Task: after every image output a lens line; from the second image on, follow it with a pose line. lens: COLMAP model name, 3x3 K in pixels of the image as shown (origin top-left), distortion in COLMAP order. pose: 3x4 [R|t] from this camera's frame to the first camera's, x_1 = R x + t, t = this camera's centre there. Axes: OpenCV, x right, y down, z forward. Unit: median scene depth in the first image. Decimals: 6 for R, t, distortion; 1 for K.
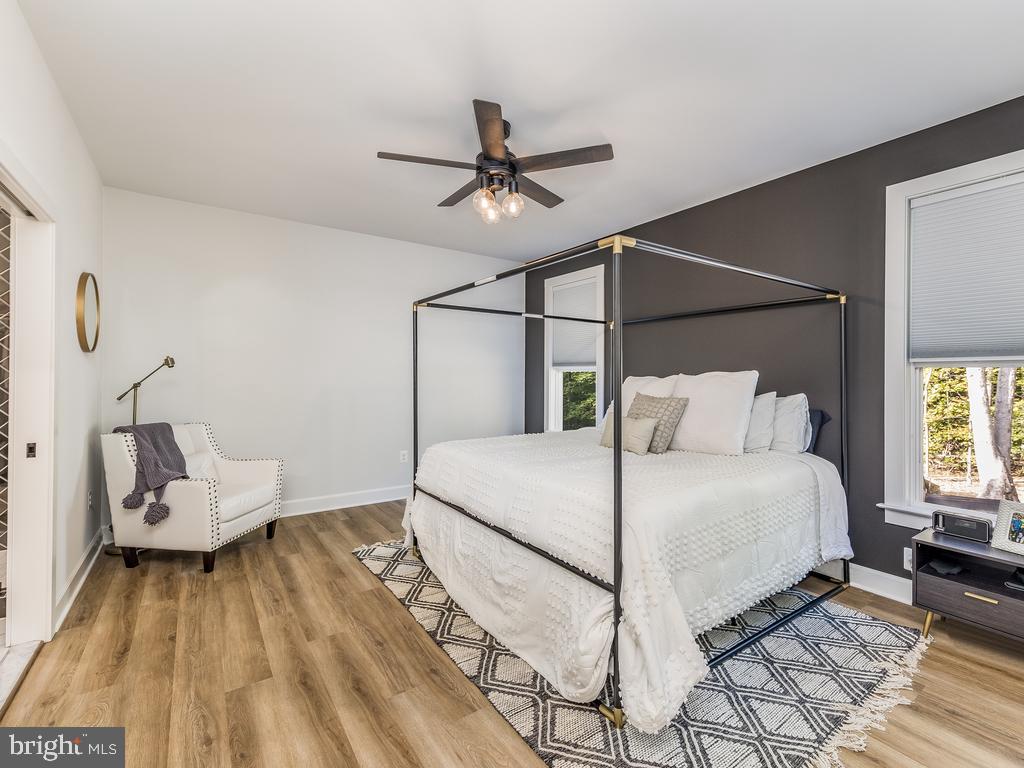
lens RADIAL K [[457.0, 0, 499.5], [0, 457.0, 386.8], [0, 0, 1]] dist [0.010549, 0.000245]
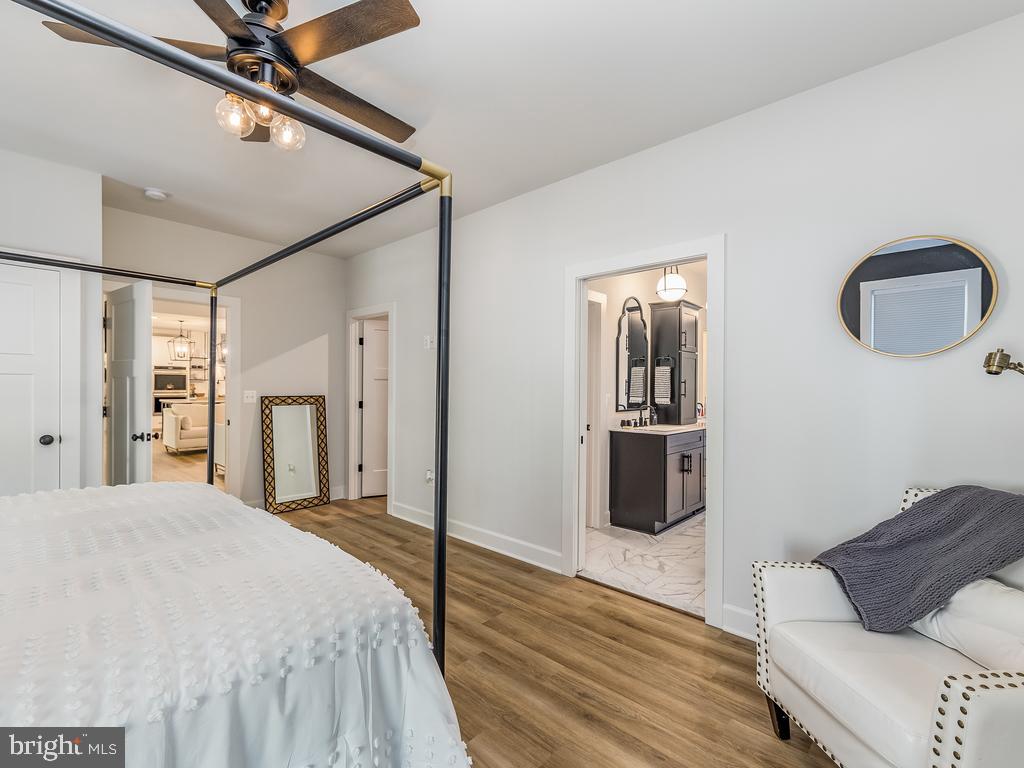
lens RADIAL K [[457.0, 0, 499.5], [0, 457.0, 386.8], [0, 0, 1]] dist [0.010549, 0.000245]
pose [[-0.974881, -0.003591, -0.222697, -0.230747], [-0.006090, 0.999926, 0.010537, -0.040557], [0.222642, 0.011628, -0.974831, 2.052373]]
